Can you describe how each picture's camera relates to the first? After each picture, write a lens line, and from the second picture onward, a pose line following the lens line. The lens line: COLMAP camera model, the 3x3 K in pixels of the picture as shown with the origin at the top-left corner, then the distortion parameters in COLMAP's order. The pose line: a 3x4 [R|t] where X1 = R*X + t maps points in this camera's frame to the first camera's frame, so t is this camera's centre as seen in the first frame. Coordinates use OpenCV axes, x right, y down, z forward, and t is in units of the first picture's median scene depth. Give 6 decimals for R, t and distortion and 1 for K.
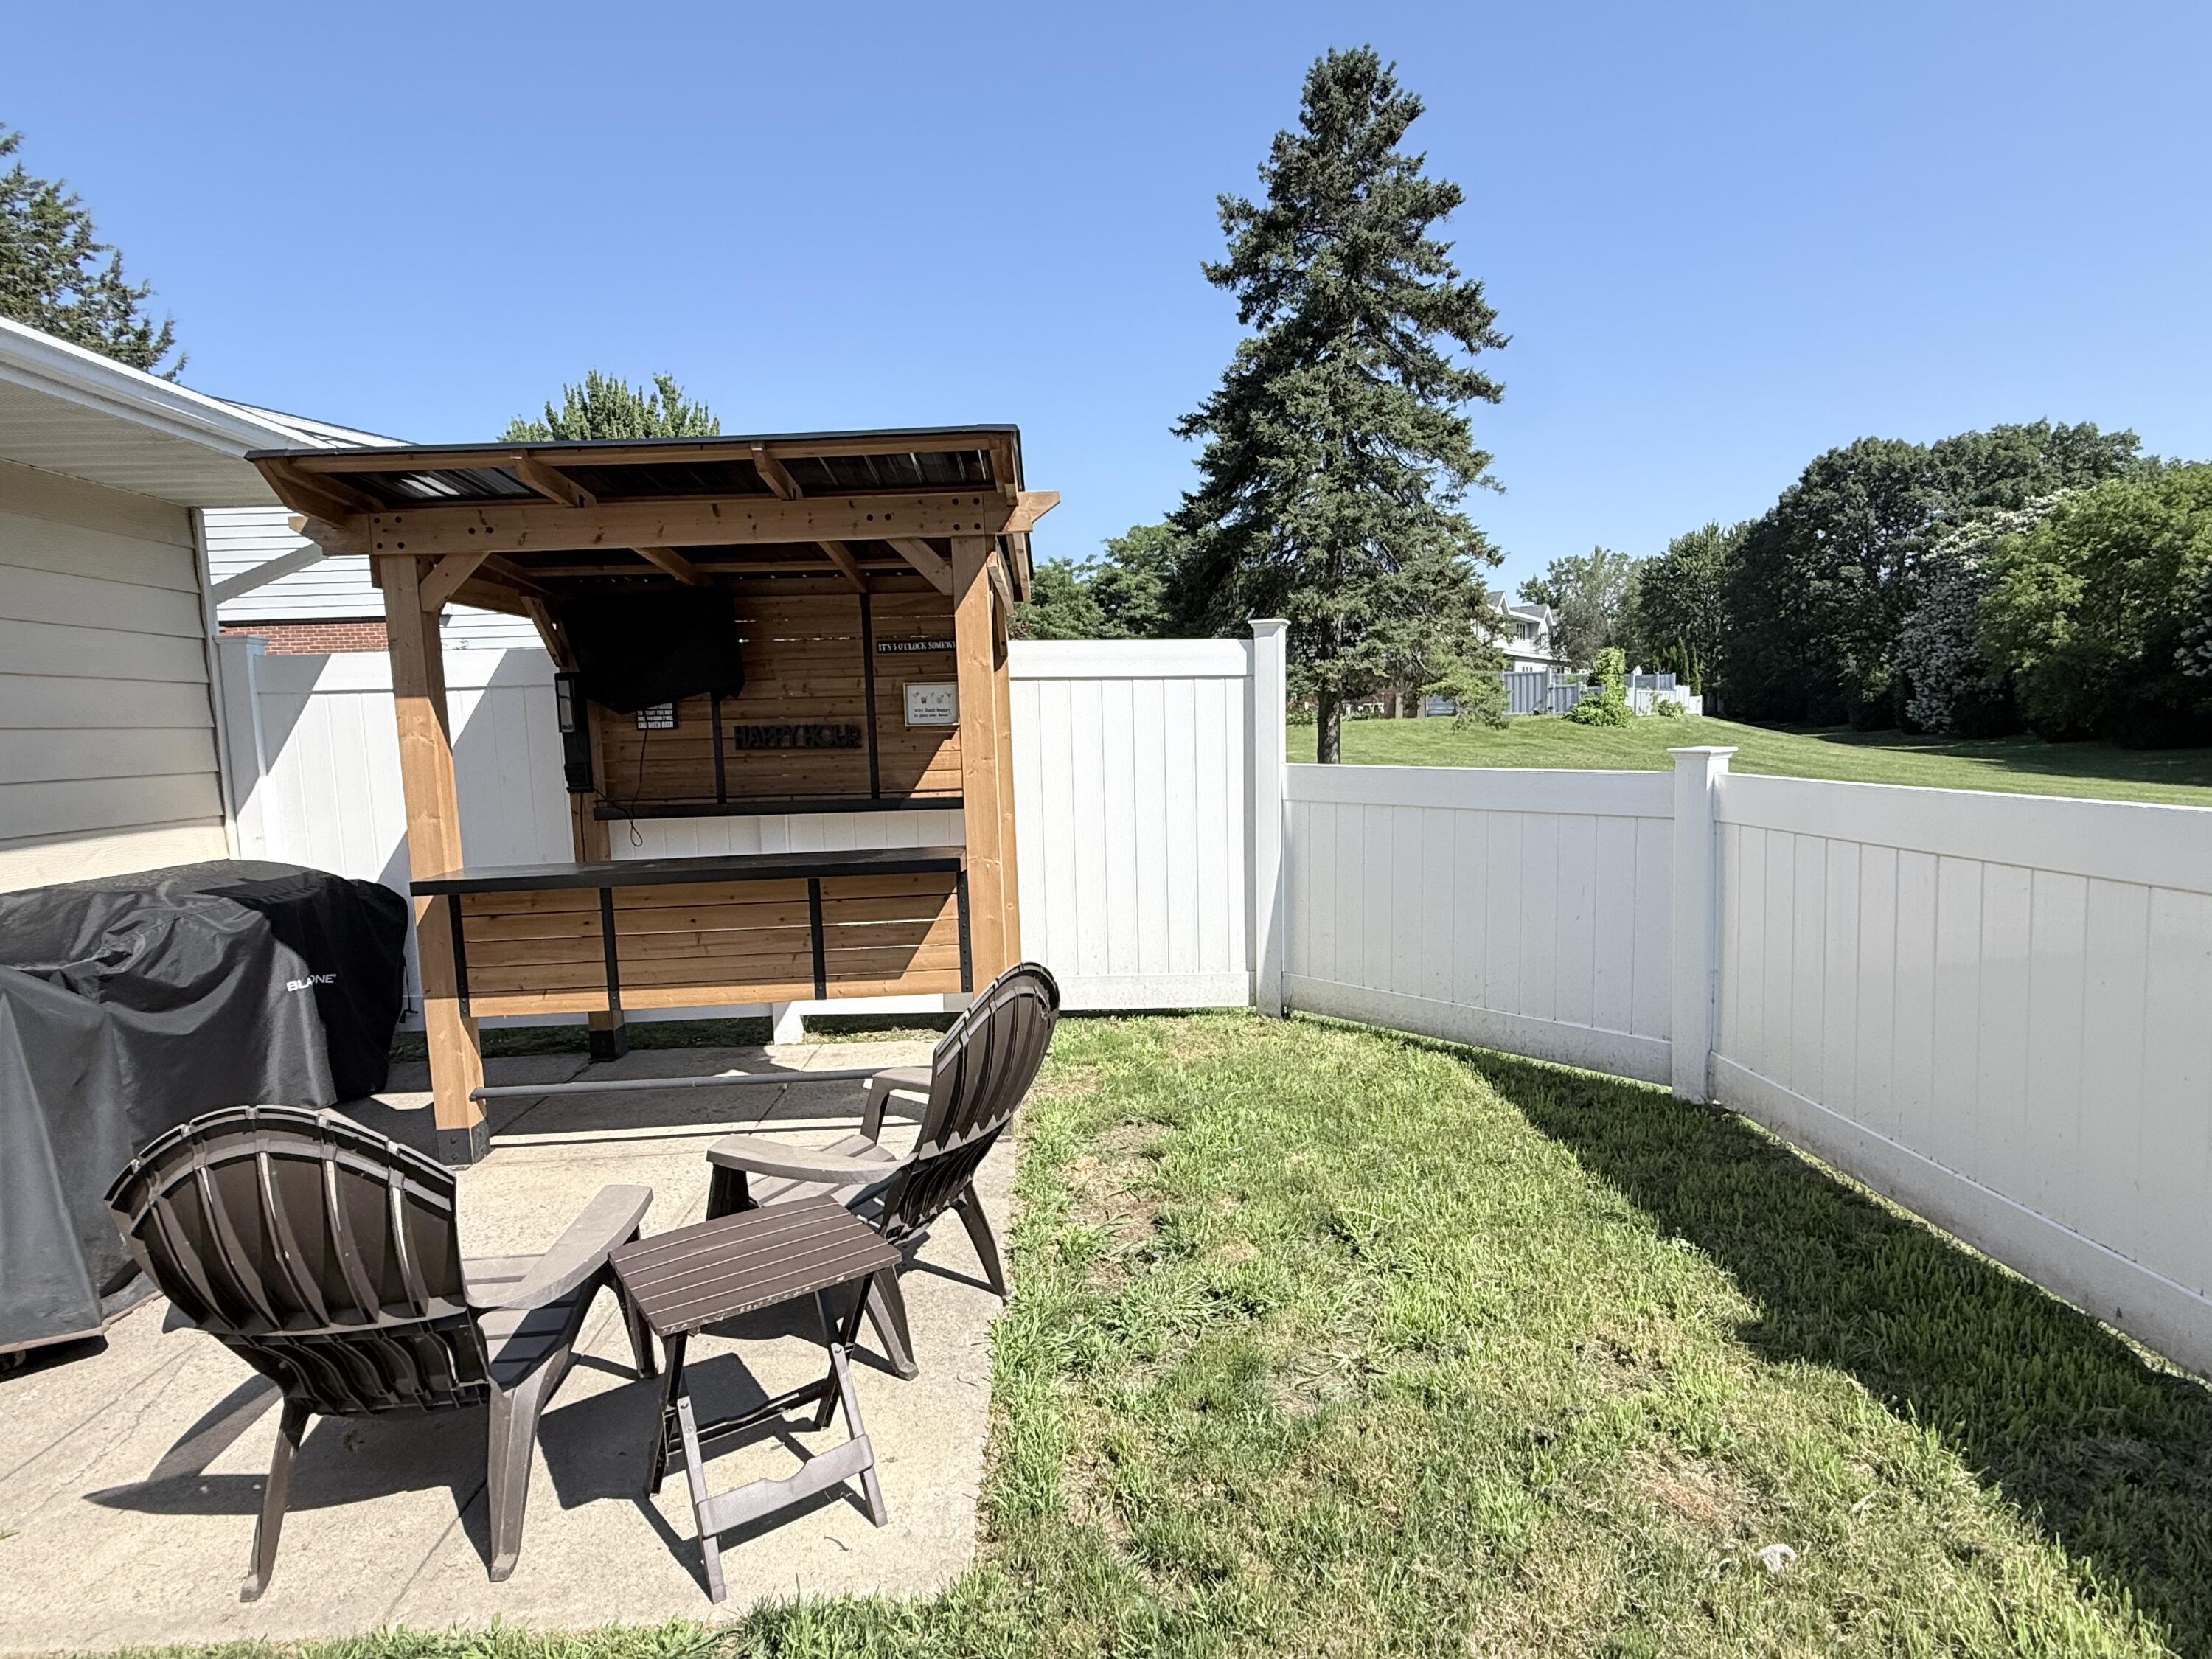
lens RADIAL K [[1141.7, 0, 1107.4], [0, 1141.7, 839.3], [0, 0, 1]] dist [0.003004, -0.002235]
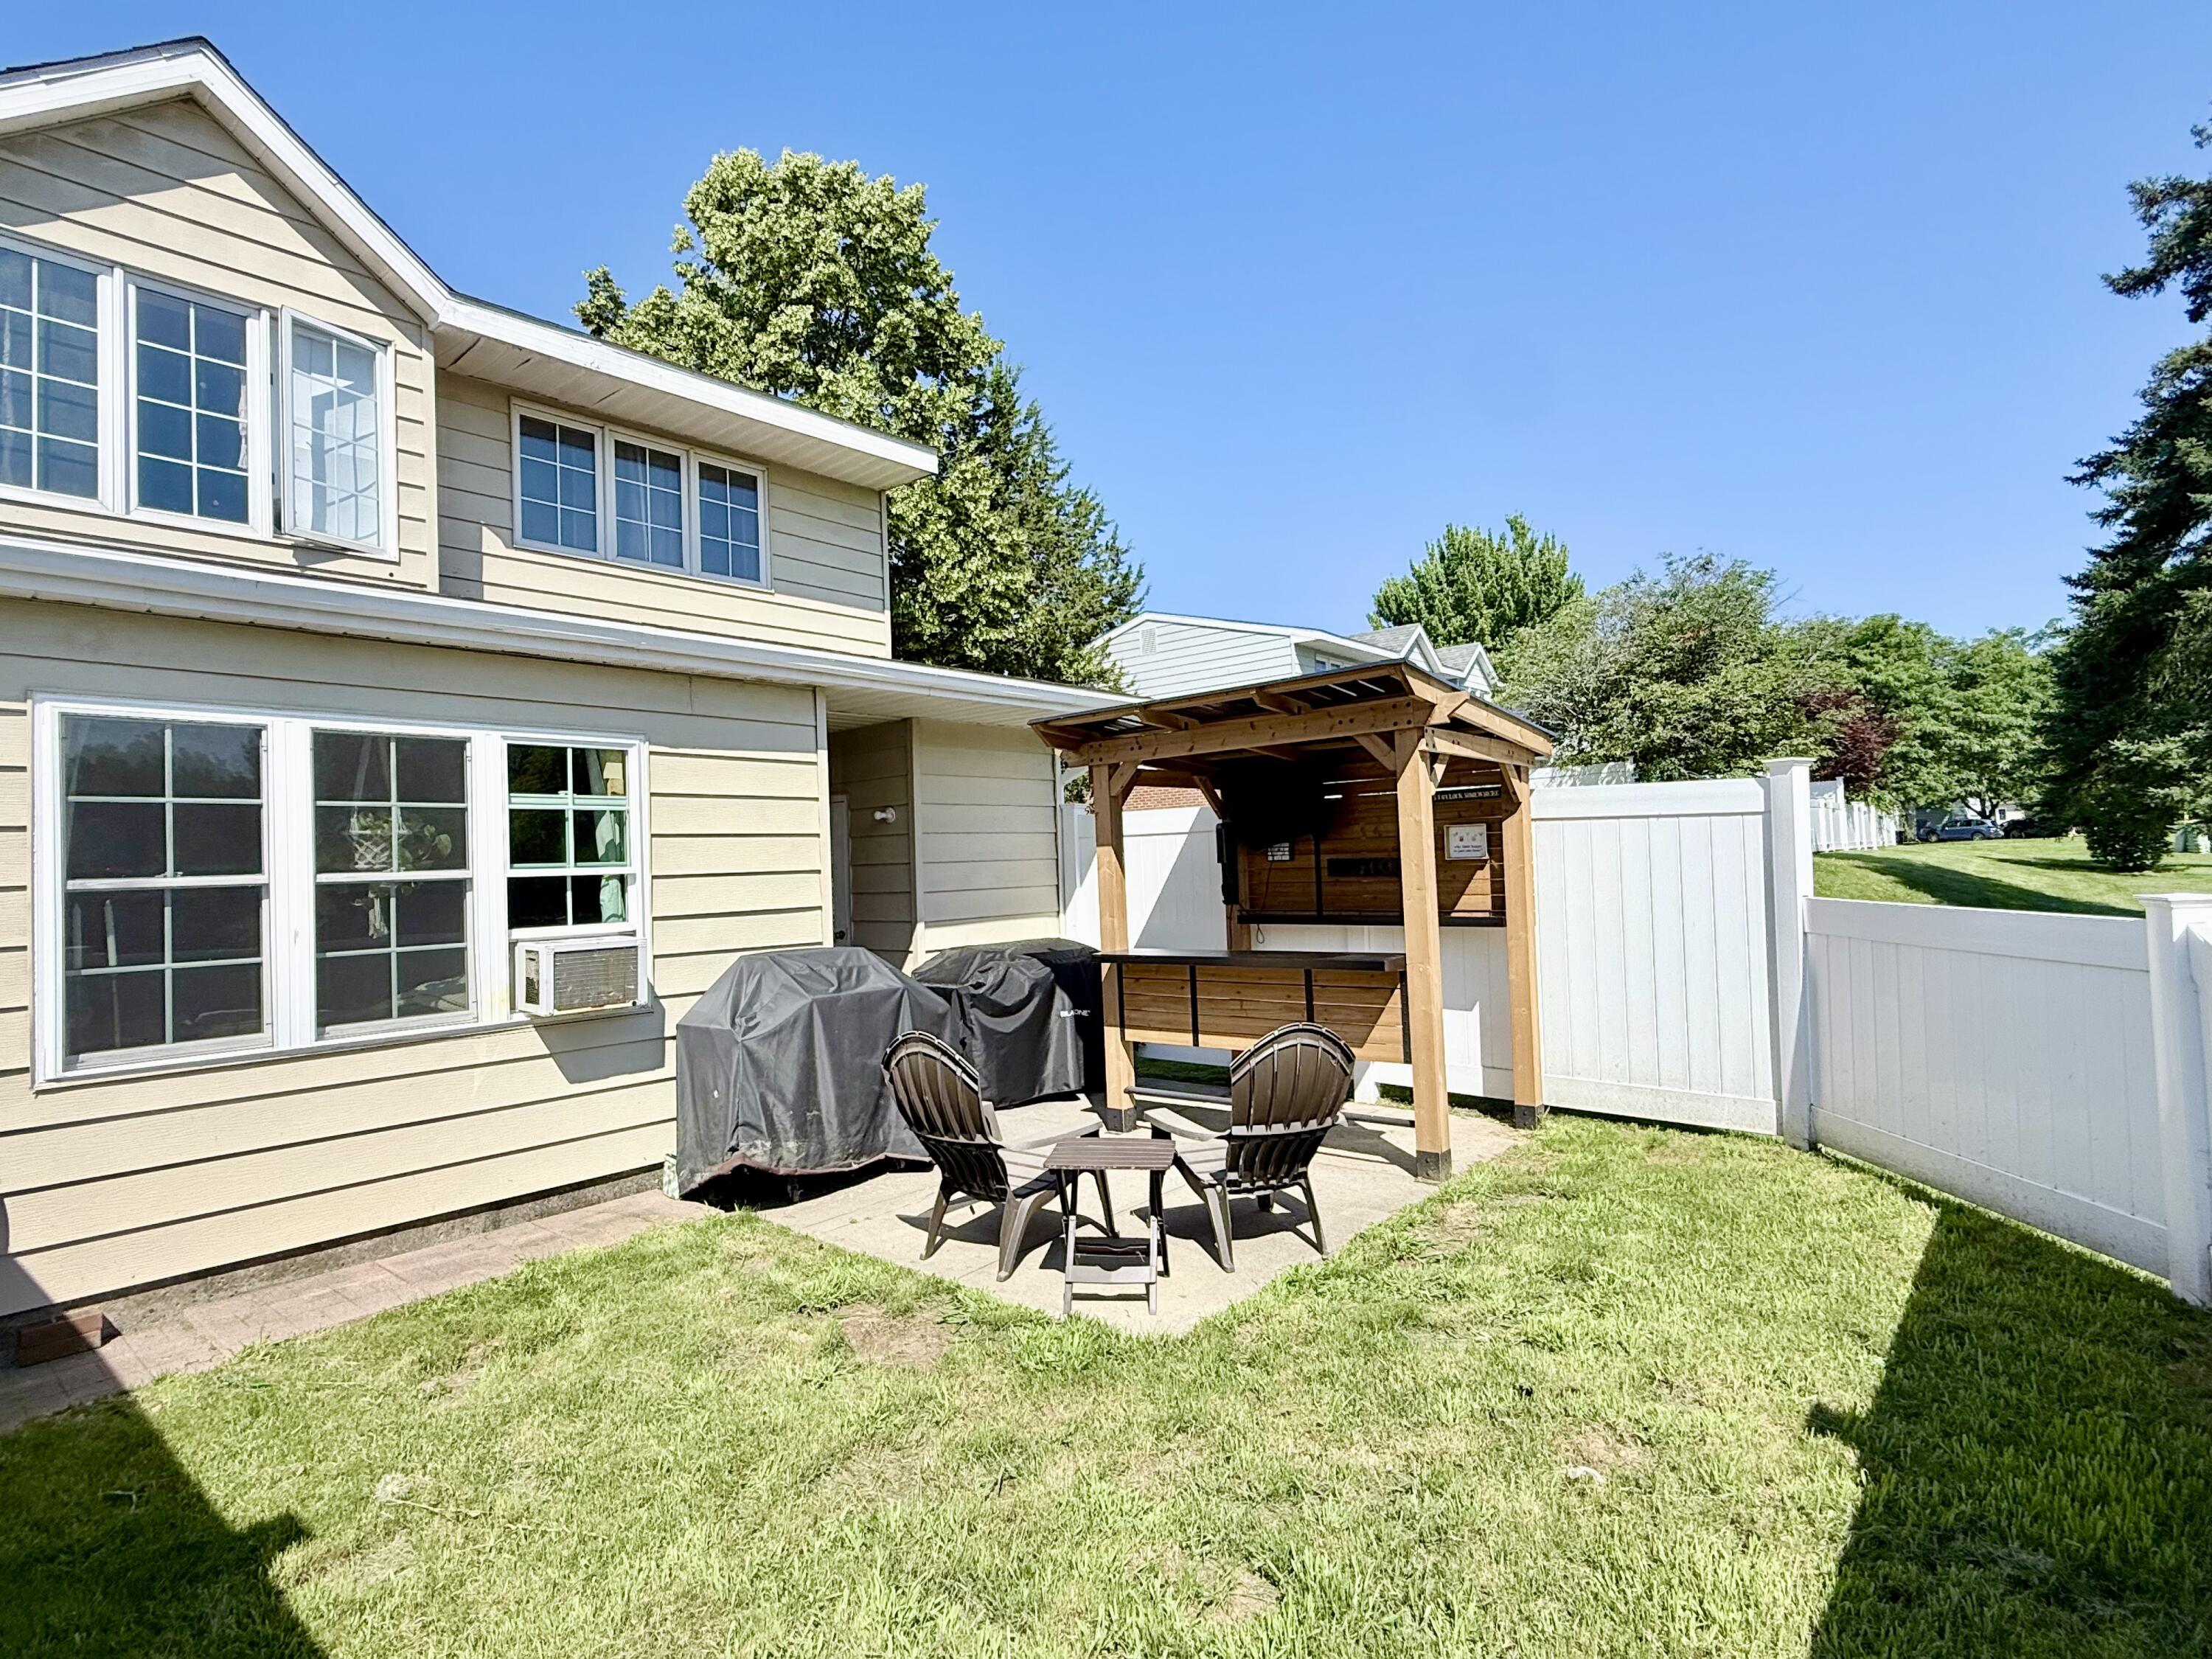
lens RADIAL K [[1162.3, 0, 1090.5], [0, 1162.3, 835.0], [0, 0, 1]] dist [0.000957, 0.001213]
pose [[0.725480, -0.009975, -0.688171, 0.431849], [-0.057335, 0.995543, -0.074874, -0.007286], [0.685851, 0.093776, 0.721675, -0.203623]]
